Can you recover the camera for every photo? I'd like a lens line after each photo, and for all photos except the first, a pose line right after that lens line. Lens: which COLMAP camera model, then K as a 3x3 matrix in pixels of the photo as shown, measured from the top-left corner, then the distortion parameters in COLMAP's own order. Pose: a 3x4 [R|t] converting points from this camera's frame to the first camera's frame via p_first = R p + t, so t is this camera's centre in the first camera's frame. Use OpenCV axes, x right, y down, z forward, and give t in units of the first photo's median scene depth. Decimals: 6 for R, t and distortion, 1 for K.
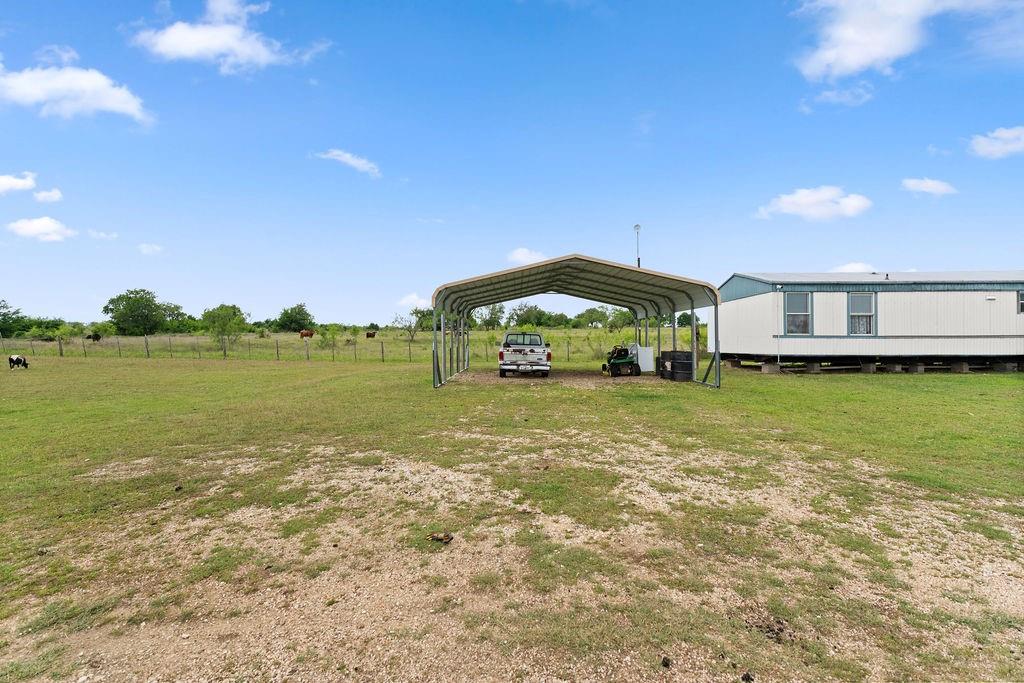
lens RADIAL K [[432.0, 0, 512.0], [0, 432.0, 341.5], [0, 0, 1]] dist [0.003919, 0.000215]
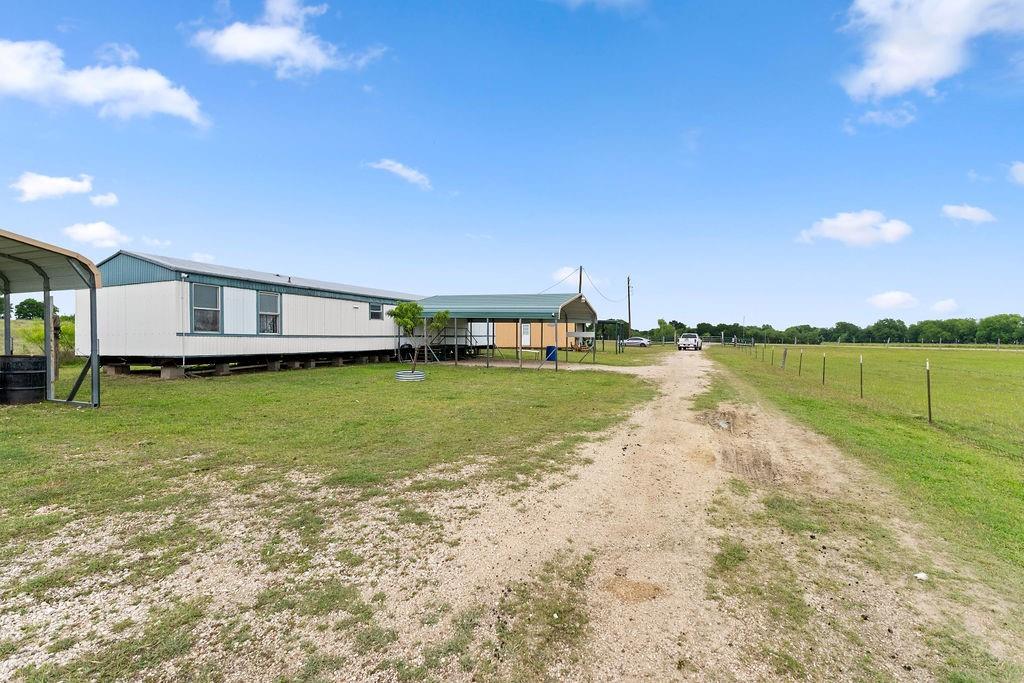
lens RADIAL K [[444.7, 0, 512.0], [0, 444.7, 341.5], [0, 0, 1]] dist [0.001198, 0.000074]
pose [[0.359156, -0.001299, 0.933277, 0.037824], [-0.001354, 0.999997, 0.001912, -0.000236], [-0.933276, -0.001950, 0.359154, 0.093745]]
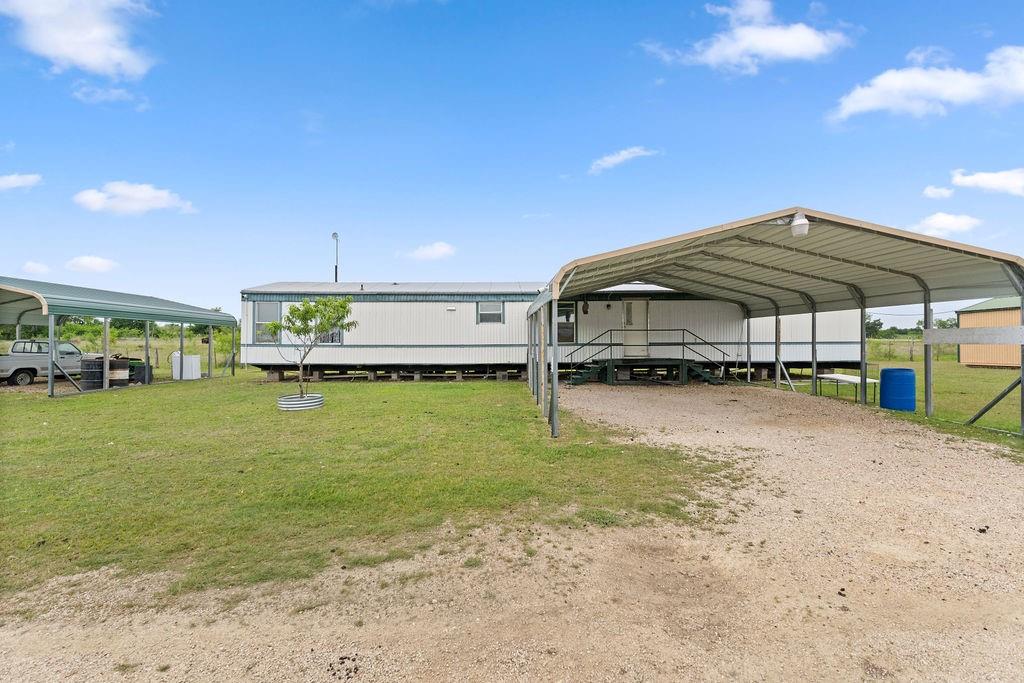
lens RADIAL K [[432.0, 0, 512.0], [0, 432.0, 341.5], [0, 0, 1]] dist [0.003919, 0.000215]
pose [[0.998924, 0.003653, 0.046240, 1.200957], [-0.002968, 0.999885, -0.014868, -0.007205], [-0.046289, 0.014715, 0.998820, -0.038339]]
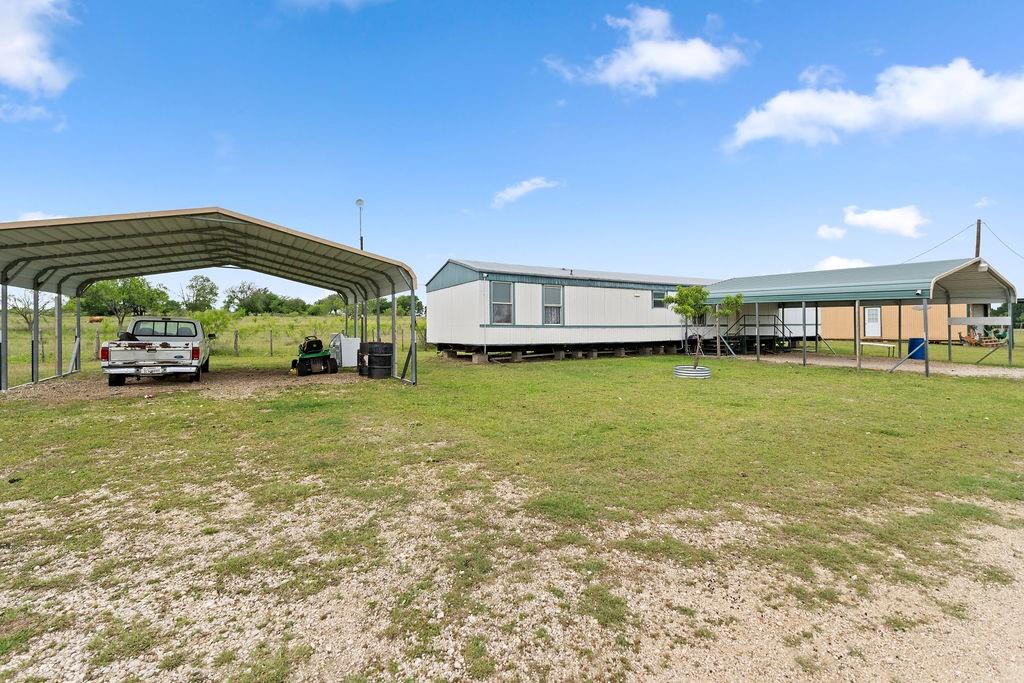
lens RADIAL K [[443.5, 0, 509.6], [0, 443.5, 323.4], [0, 0, 1]] dist [0.004279, 0.000473]
pose [[0.855835, 0.007152, 0.517200, 0.146410], [0.001074, 0.999878, -0.015605, -0.001426], [-0.517248, 0.013911, 0.855722, 0.113852]]
